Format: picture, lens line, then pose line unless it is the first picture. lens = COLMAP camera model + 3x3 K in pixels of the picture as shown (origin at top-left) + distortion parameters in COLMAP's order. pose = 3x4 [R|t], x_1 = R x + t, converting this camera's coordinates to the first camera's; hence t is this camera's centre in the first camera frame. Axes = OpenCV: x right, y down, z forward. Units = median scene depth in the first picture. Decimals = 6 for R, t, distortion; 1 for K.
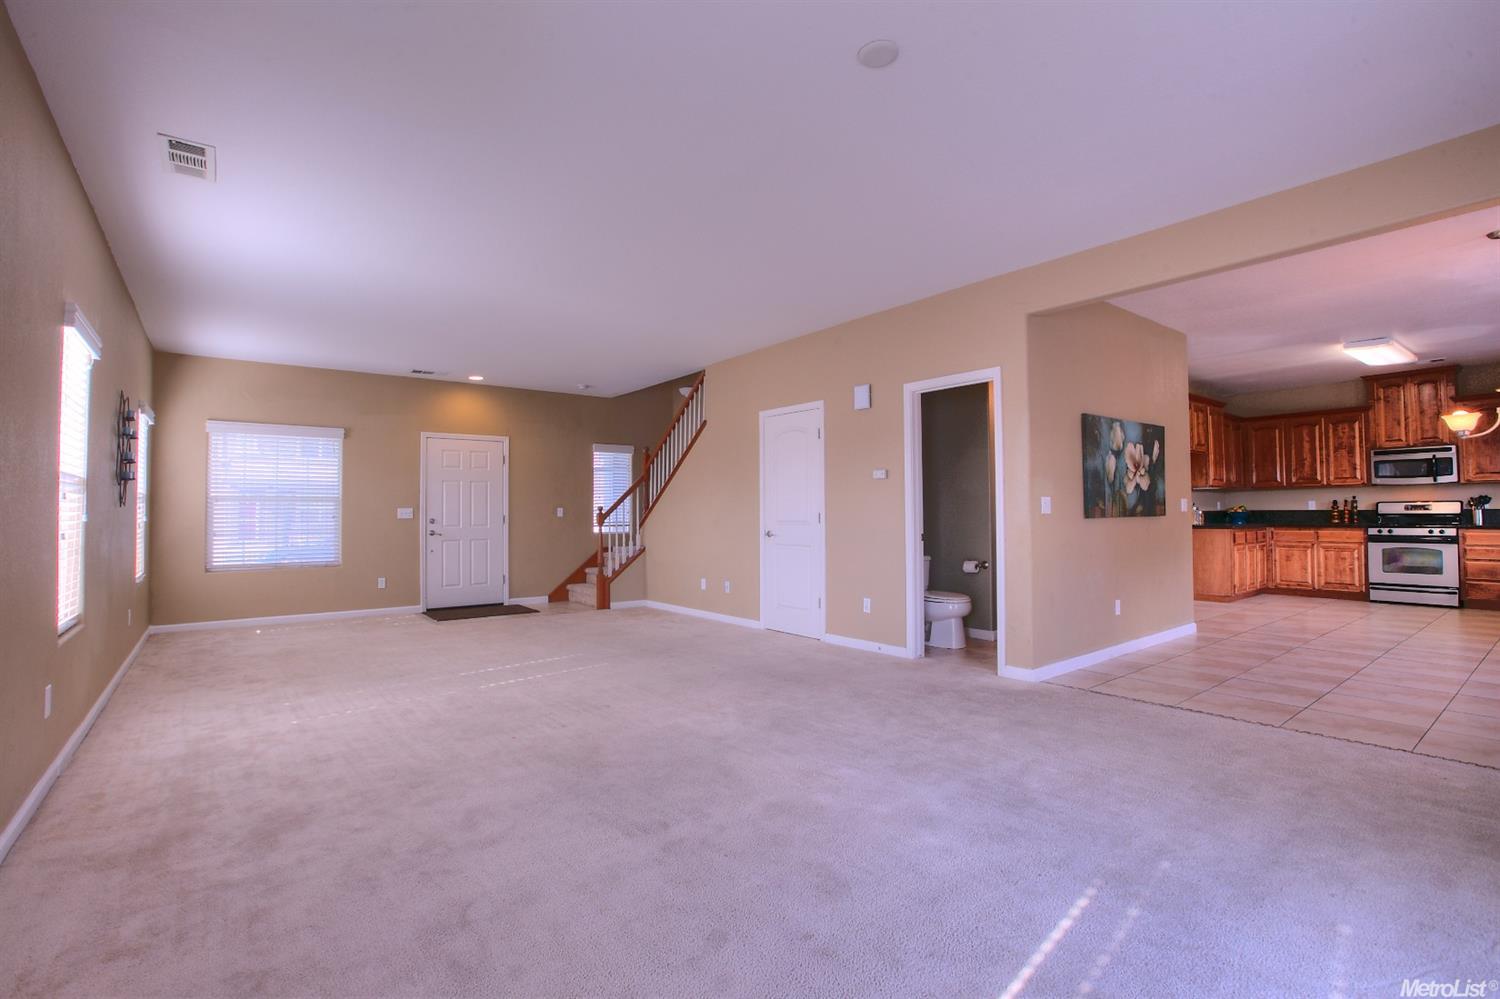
lens RADIAL K [[689.4, 0, 728.2], [0, 689.4, 494.3], [0, 0, 1]] dist [-0.033867, 0.006107]
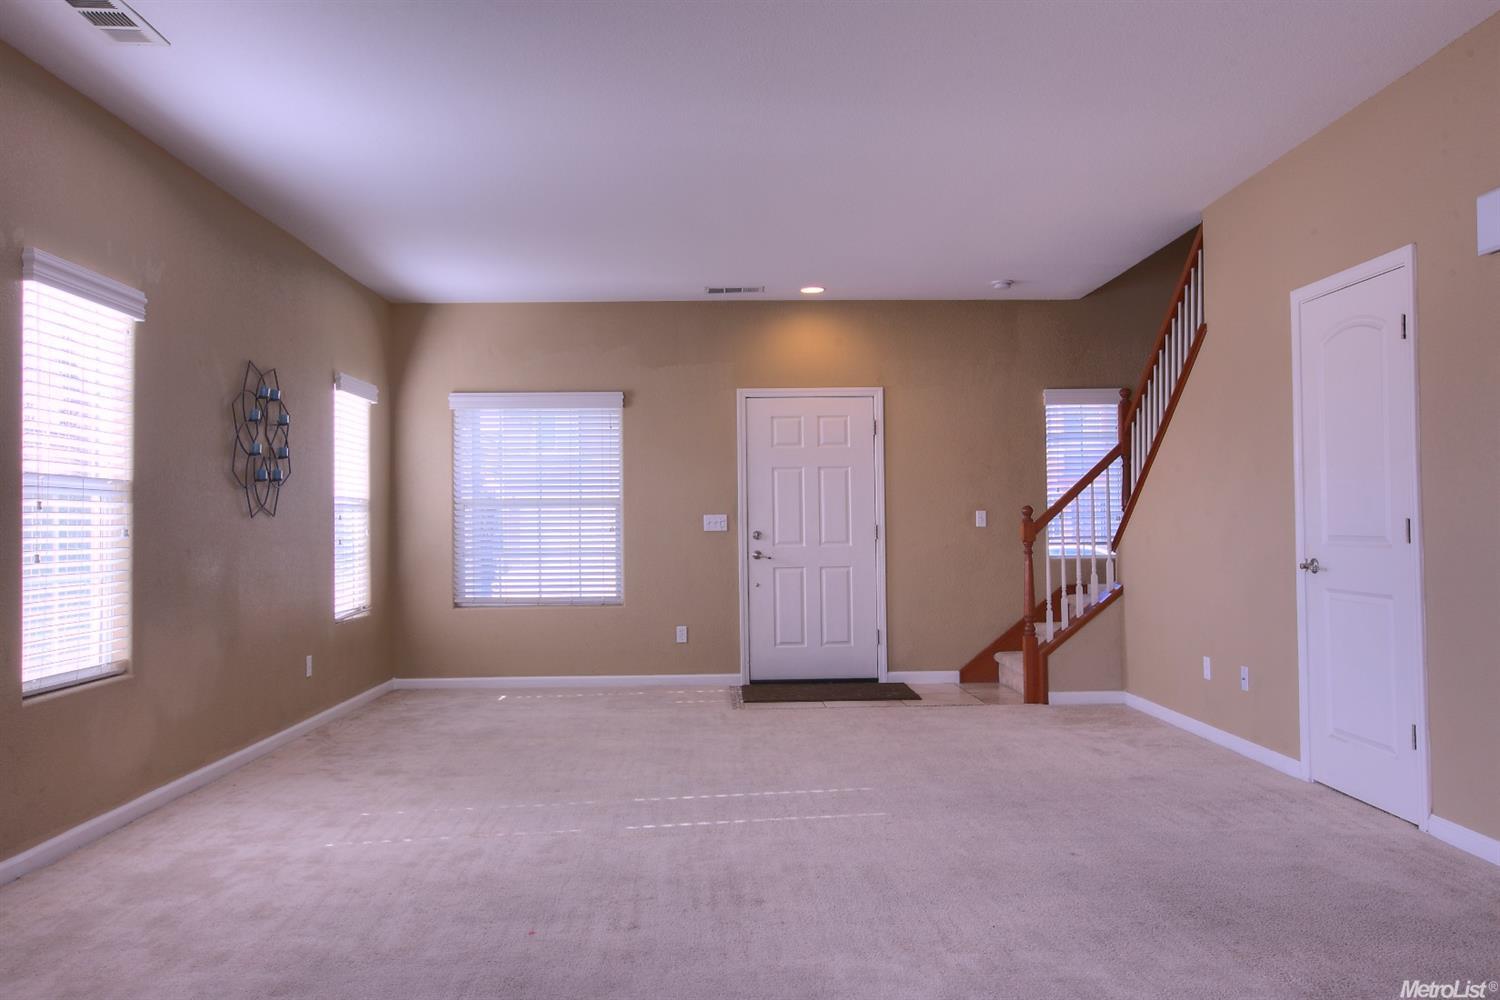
lens RADIAL K [[1185.6, 0, 748.4], [0, 1185.6, 501.8], [0, 0, 1]] dist [-0.000619, 0.025574]
pose [[0.816391, -0.014800, -0.577310, 0.179146], [0.022912, 0.999715, 0.006771, 0.002483], [0.577045, -0.018755, 0.816497, 0.151005]]
